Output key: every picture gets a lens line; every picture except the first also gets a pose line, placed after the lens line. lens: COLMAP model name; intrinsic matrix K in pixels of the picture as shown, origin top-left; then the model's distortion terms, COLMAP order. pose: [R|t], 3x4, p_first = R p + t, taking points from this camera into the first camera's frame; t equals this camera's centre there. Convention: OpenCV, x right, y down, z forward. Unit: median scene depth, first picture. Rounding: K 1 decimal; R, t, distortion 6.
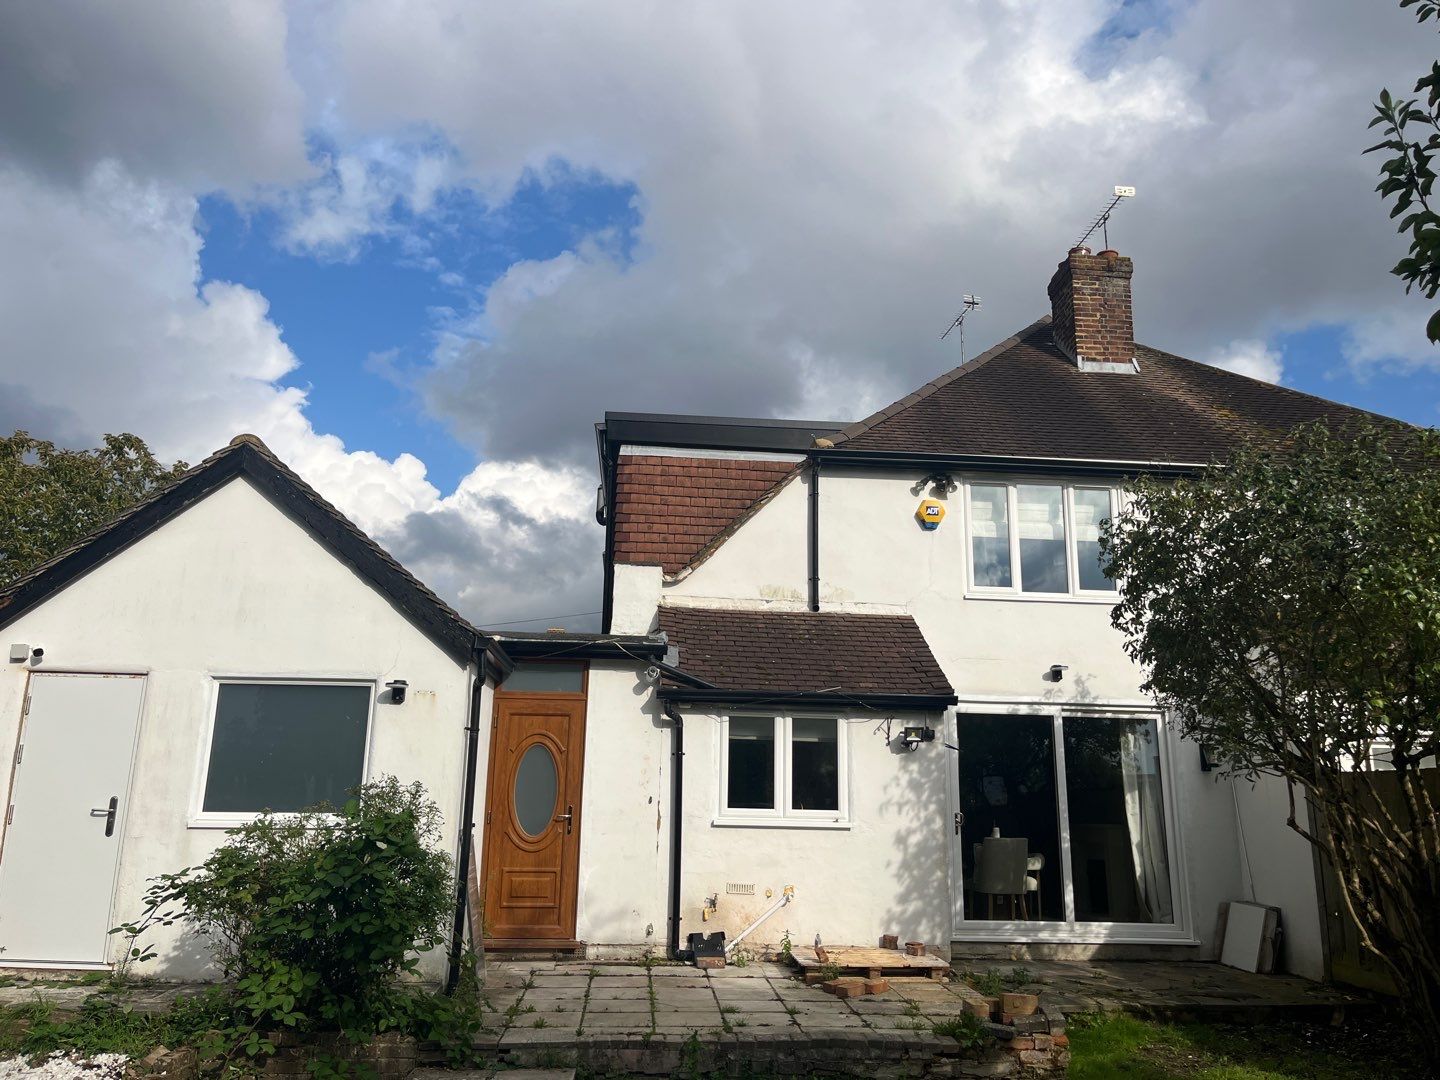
lens RADIAL K [[1115.0, 0, 722.4], [0, 1115.0, 520.6], [0, 0, 1]] dist [0.047828, -0.041955]
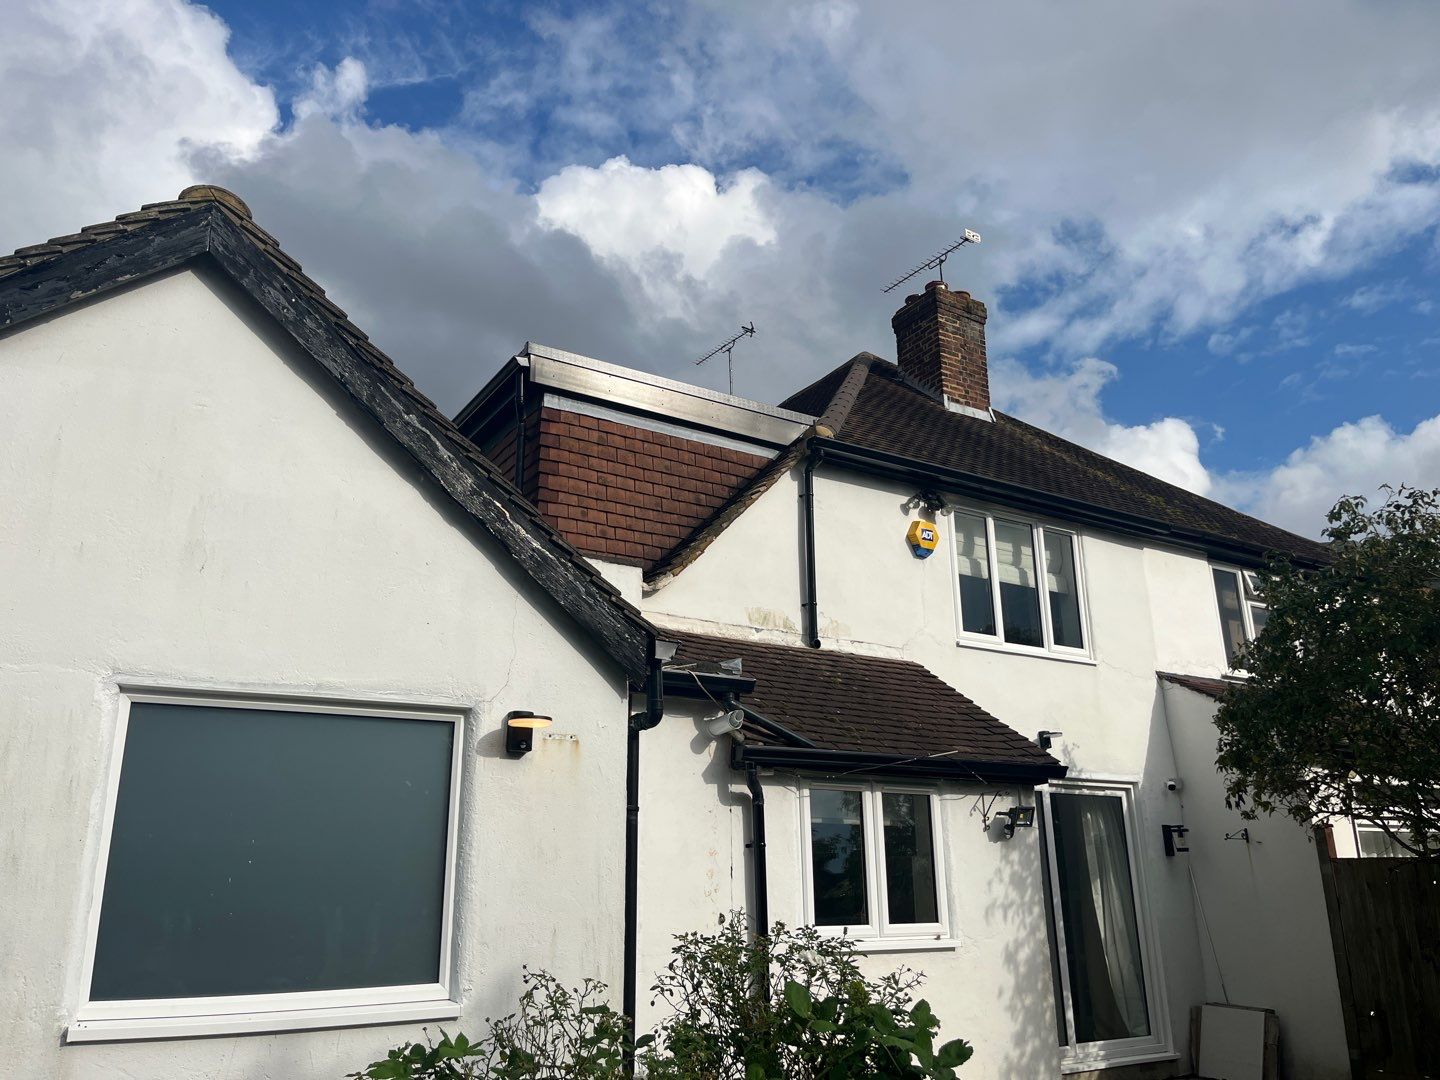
lens RADIAL K [[1115.0, 0, 722.4], [0, 1115.0, 520.6], [0, 0, 1]] dist [0.047828, -0.041955]
pose [[0.883831, 0.120416, 0.452042, -0.369232], [-0.093525, 0.992278, -0.081465, 0.072048], [-0.458361, 0.029725, 0.888269, 0.404352]]
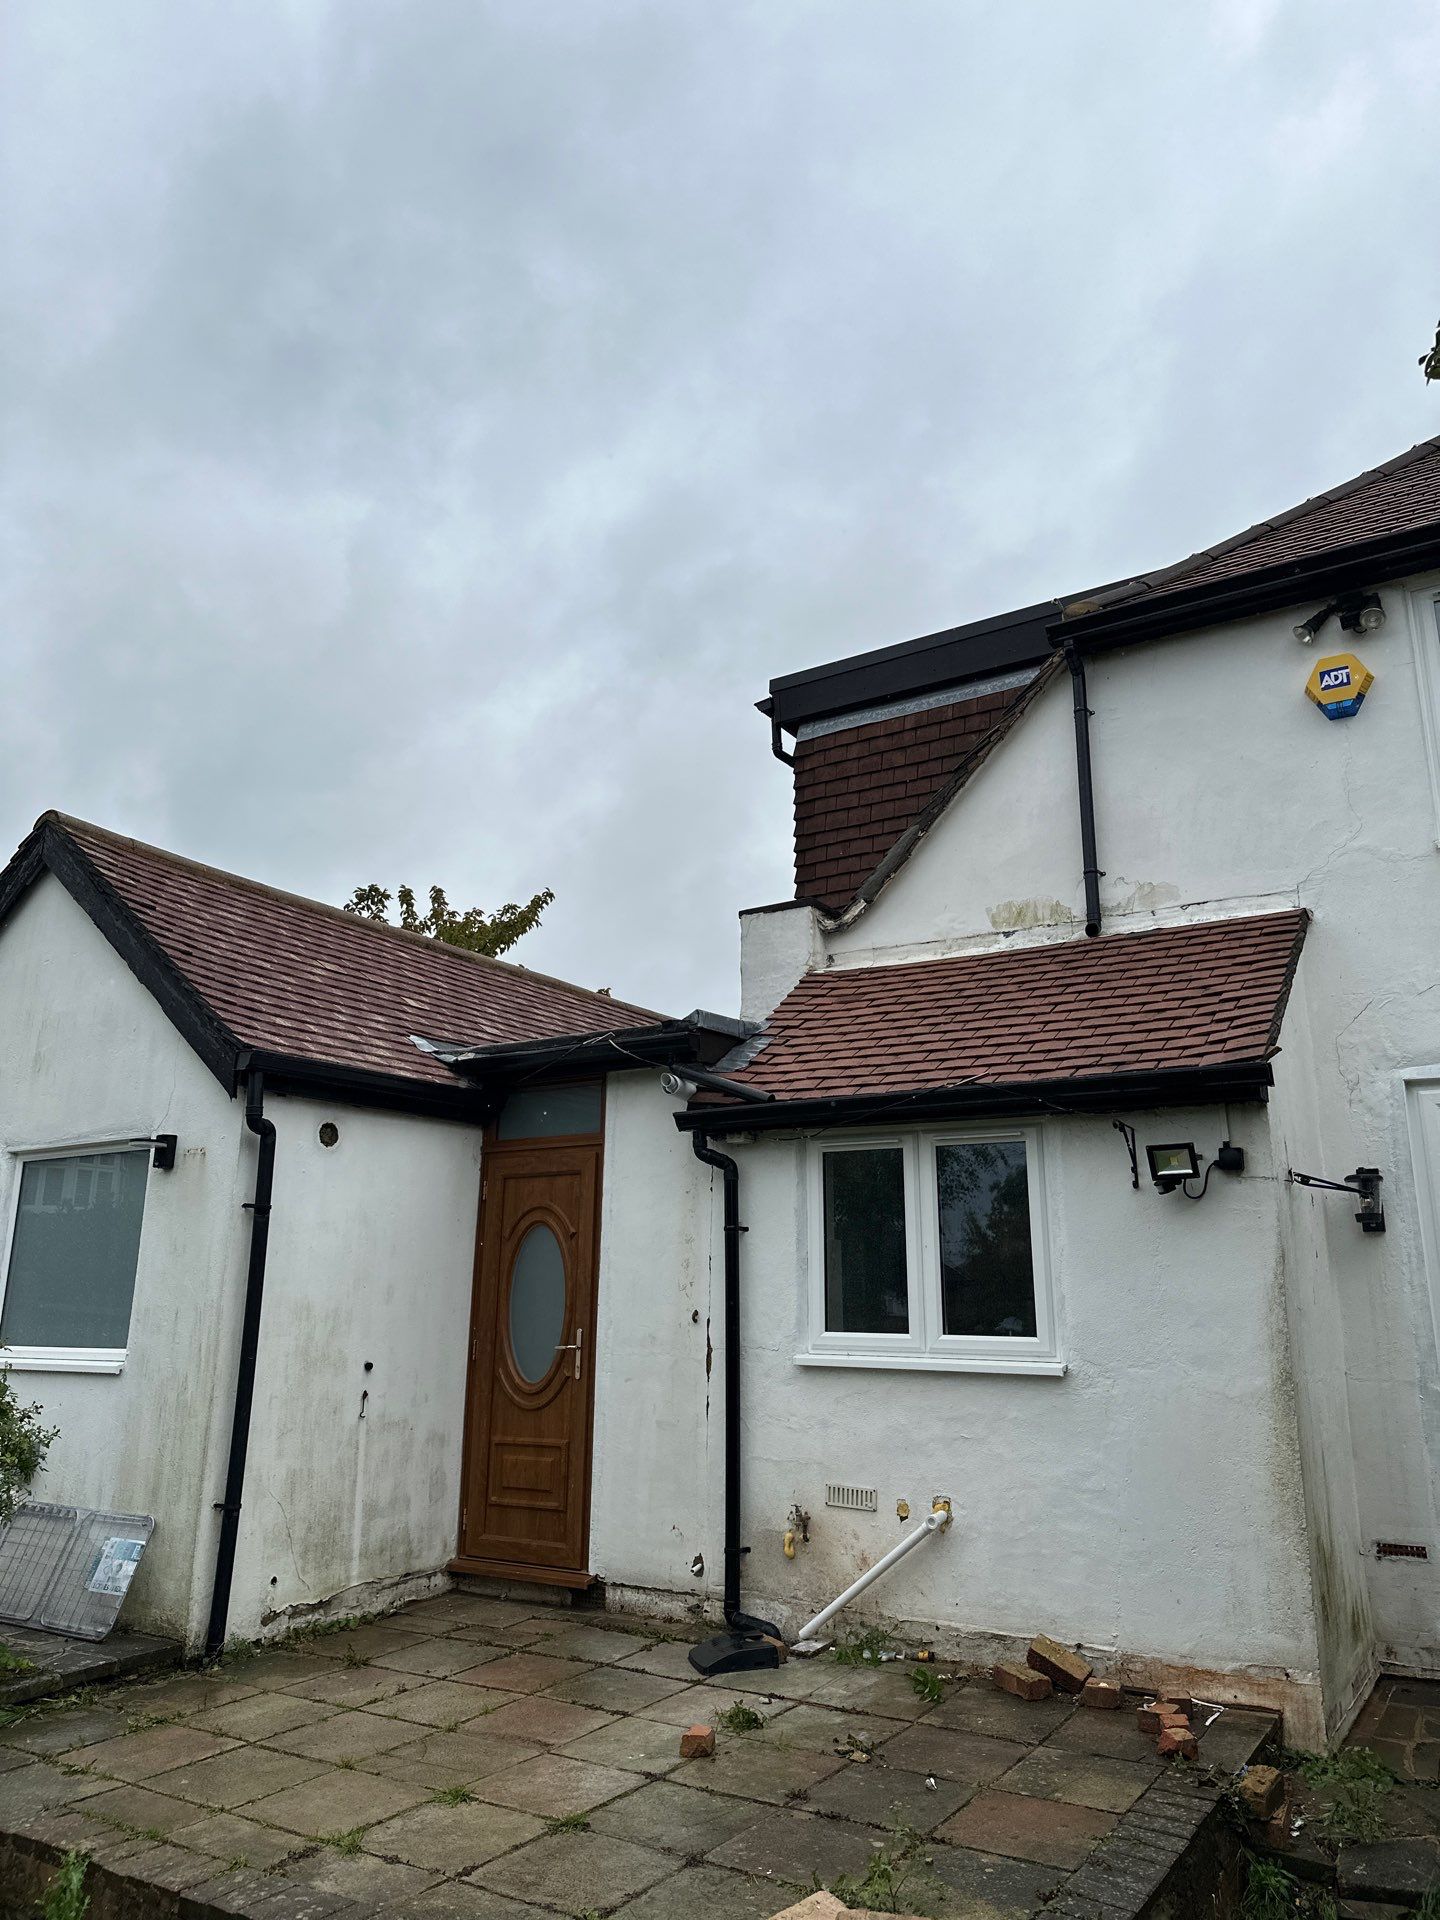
lens RADIAL K [[1347.3, 0, 715.5], [0, 1347.3, 942.6], [0, 0, 1]] dist [0.128554, -0.202697]
pose [[0.795813, -0.171503, -0.580748, 0.345455], [0.159603, 0.984549, -0.072044, 0.115147], [0.584131, -0.035356, 0.810889, 0.459279]]
